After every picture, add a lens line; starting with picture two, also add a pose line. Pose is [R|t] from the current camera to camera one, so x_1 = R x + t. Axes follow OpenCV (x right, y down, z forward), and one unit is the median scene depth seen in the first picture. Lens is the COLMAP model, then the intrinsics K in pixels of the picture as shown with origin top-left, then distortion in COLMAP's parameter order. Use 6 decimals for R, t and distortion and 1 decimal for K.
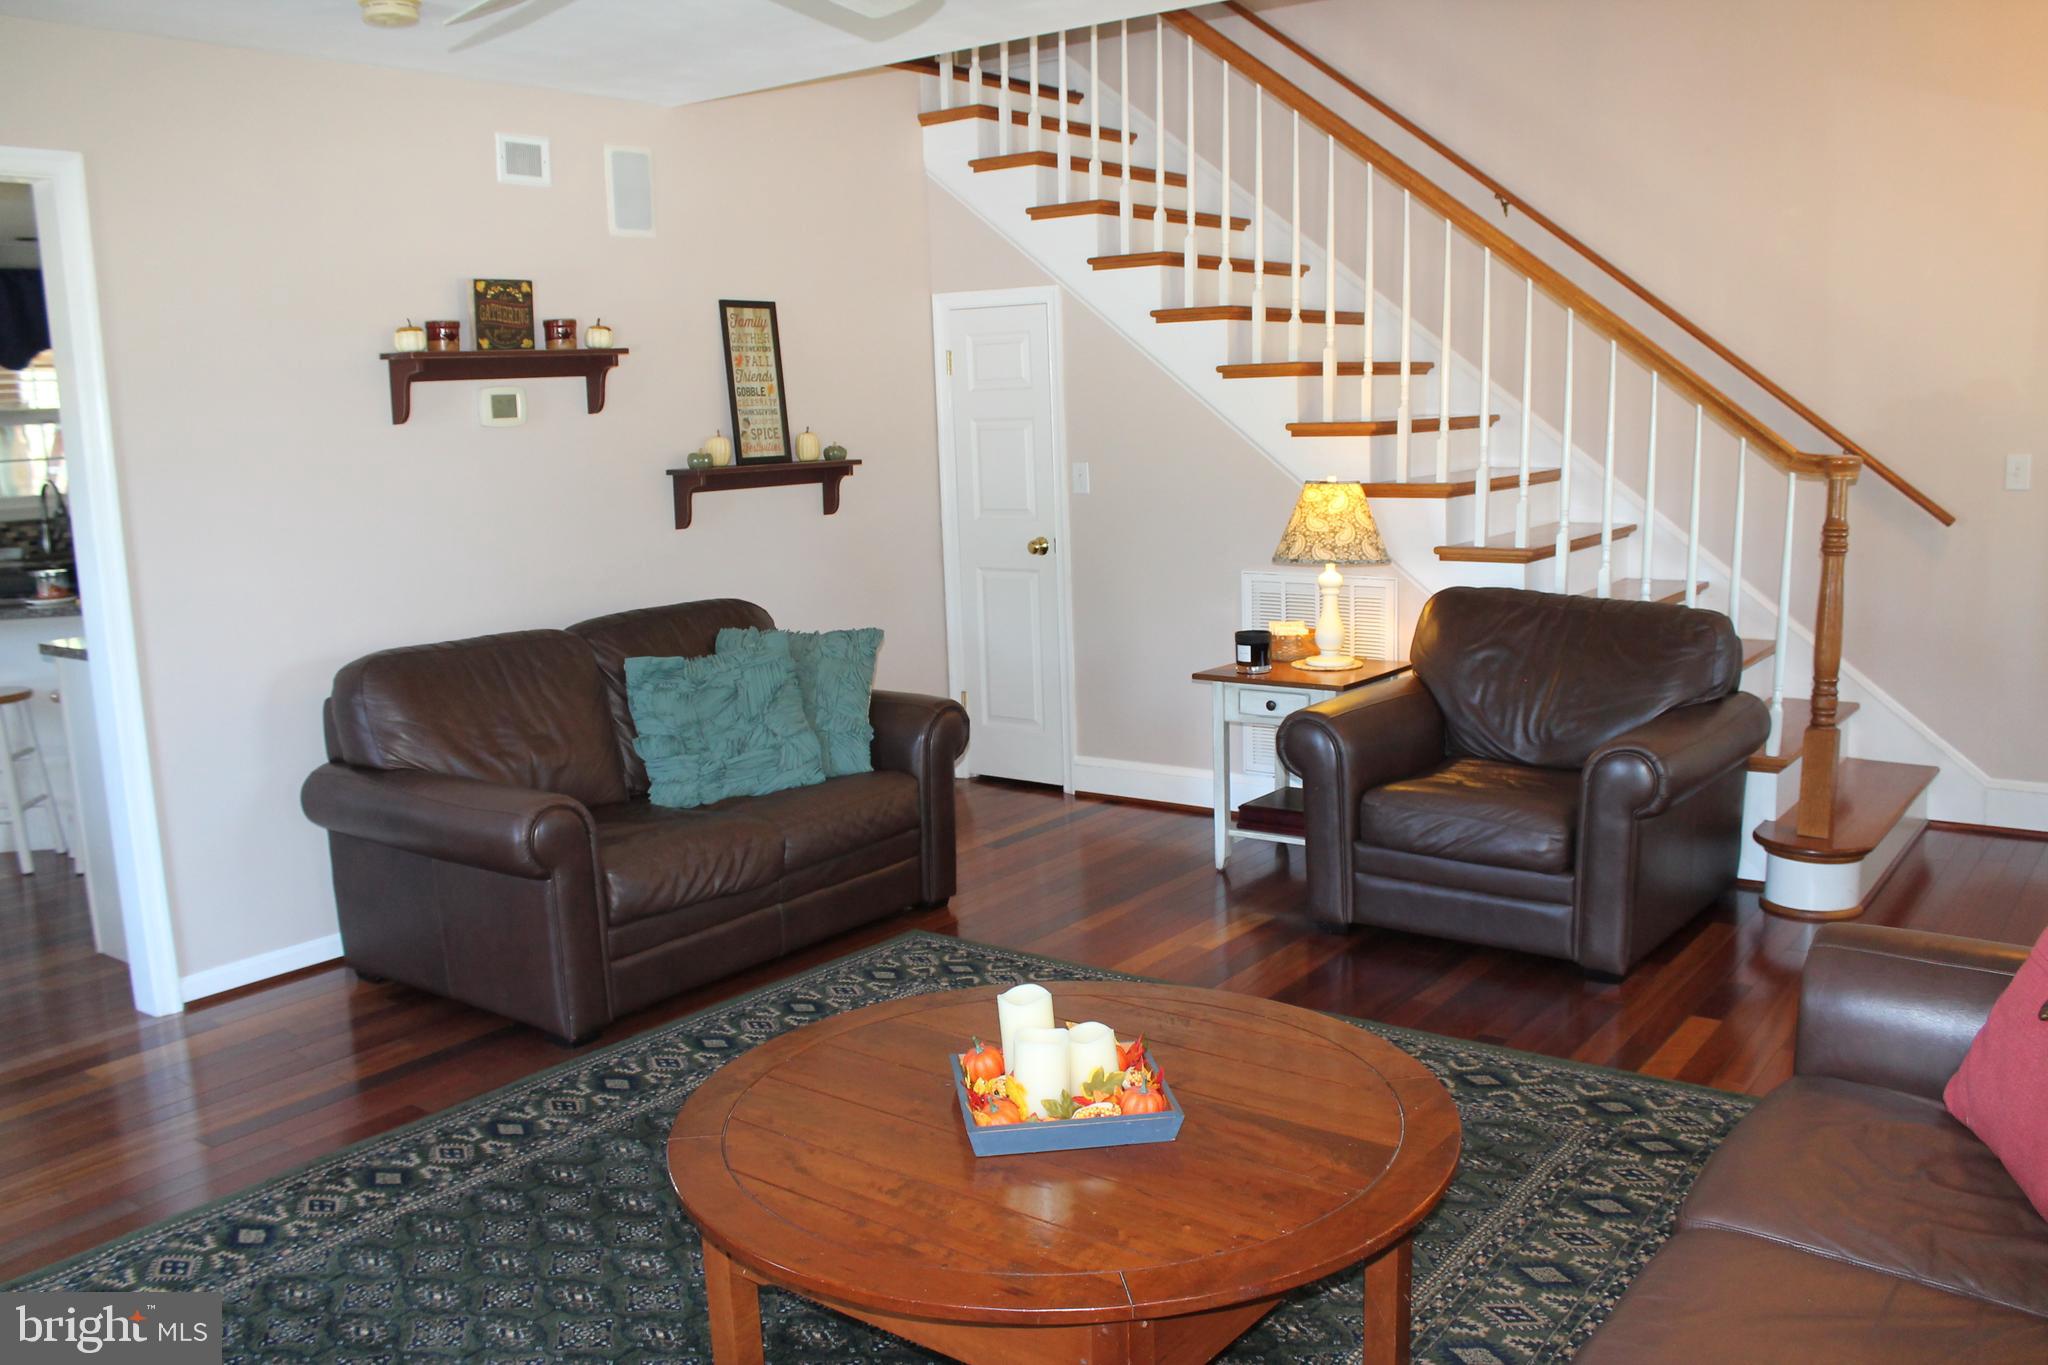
lens RADIAL K [[1729.4, 0, 1024.0], [0, 1729.4, 682.5], [0, 0, 1]] dist [-0.171590, 0.163607]
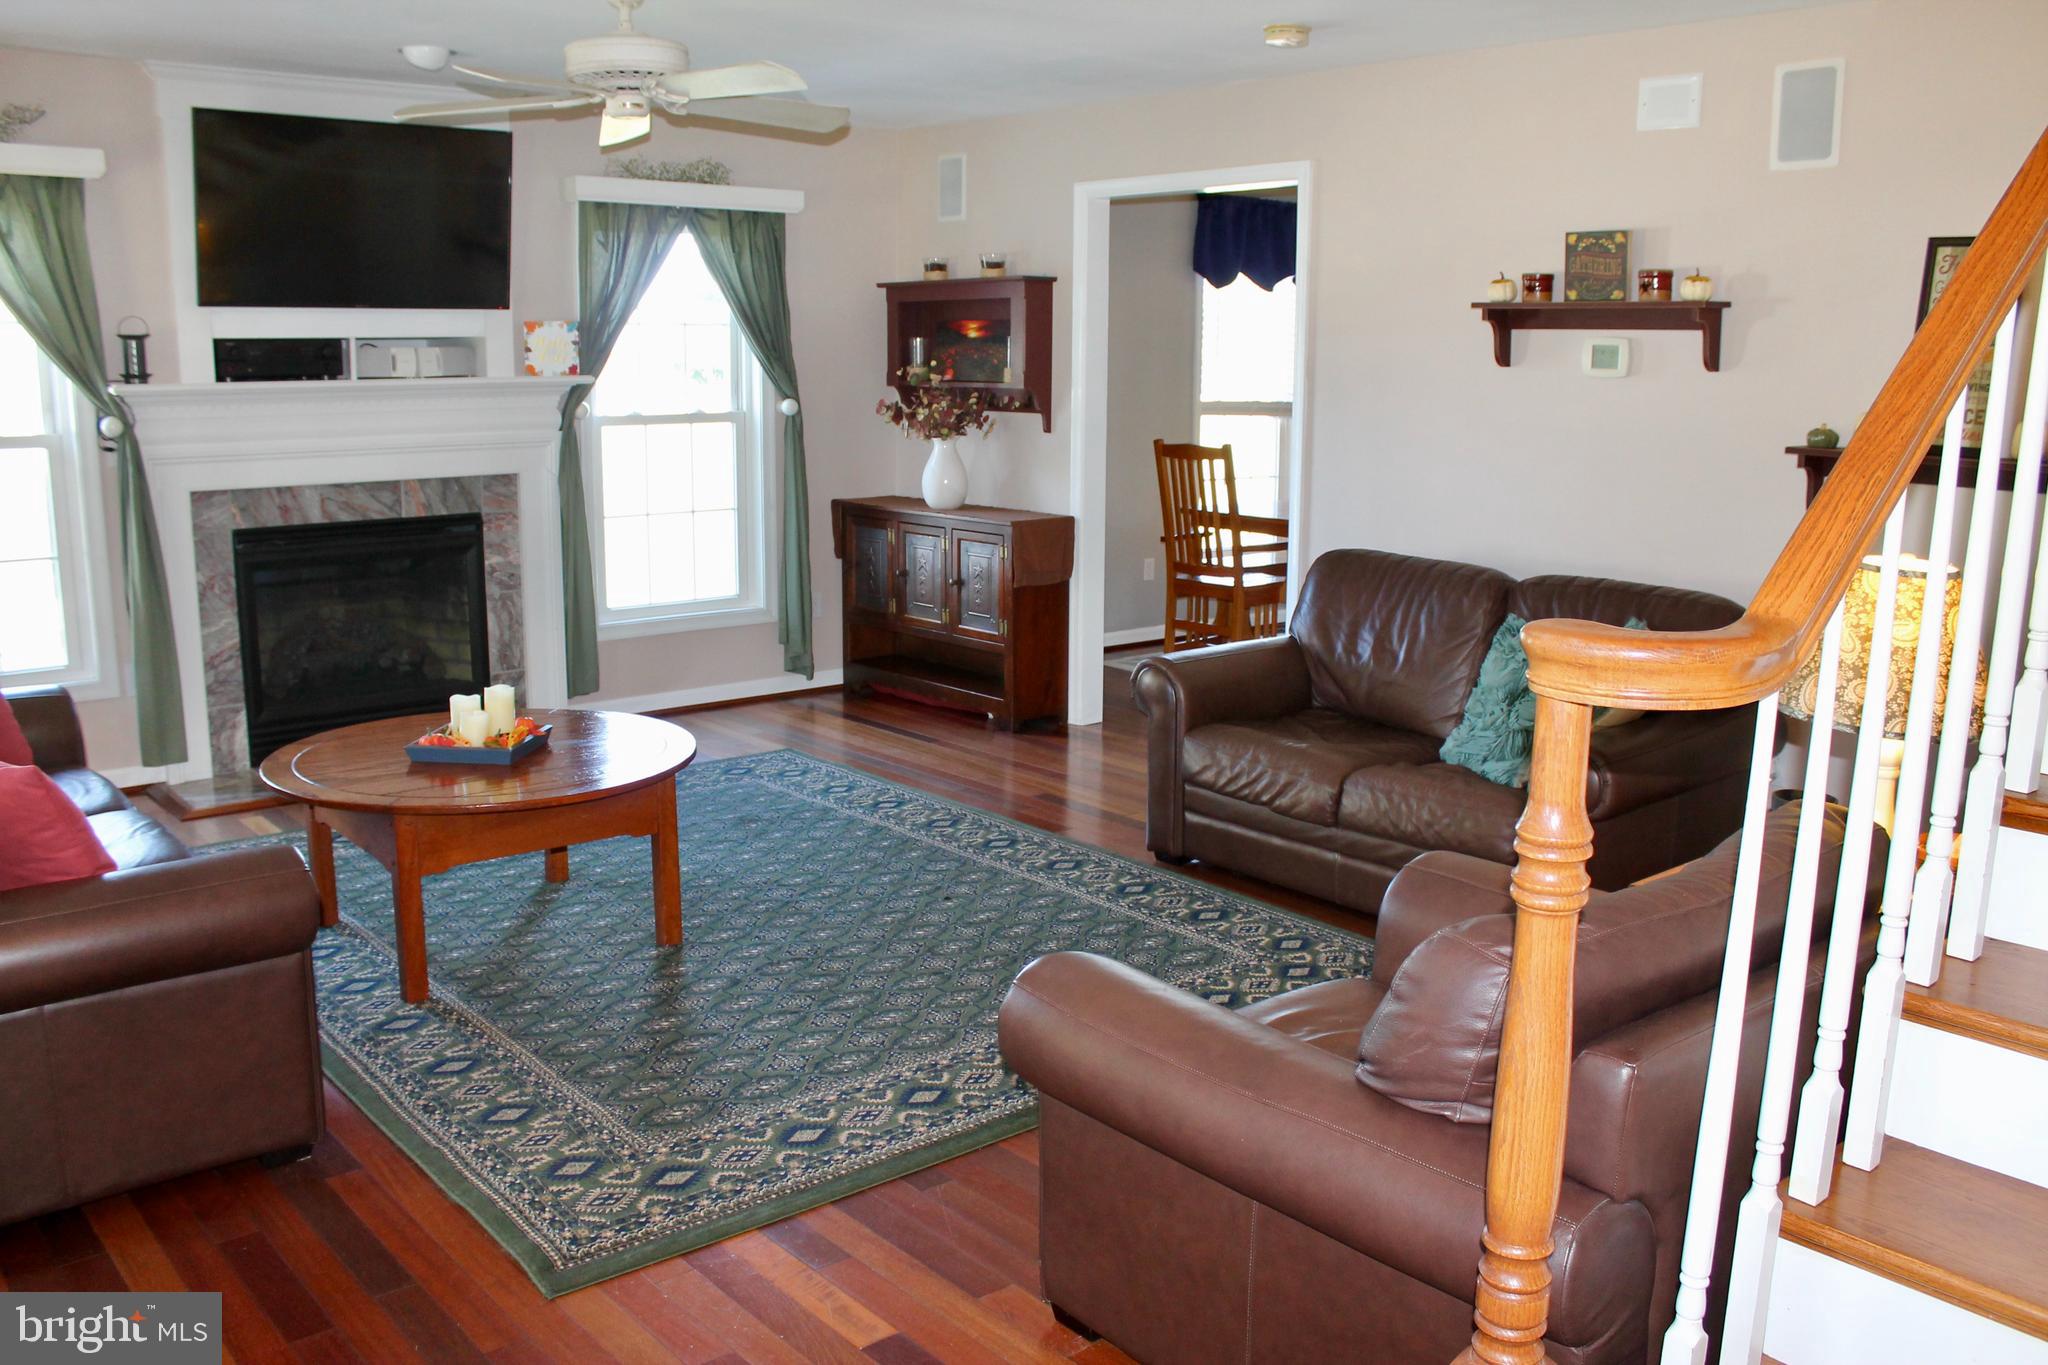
lens RADIAL K [[1729.4, 0, 1024.0], [0, 1729.4, 682.5], [0, 0, 1]] dist [-0.171590, 0.163607]
pose [[-0.210642, 0.220445, -0.952383, 0.776221], [-0.161270, 0.953057, 0.256269, -0.182649], [0.964169, 0.207572, -0.165203, 0.885493]]
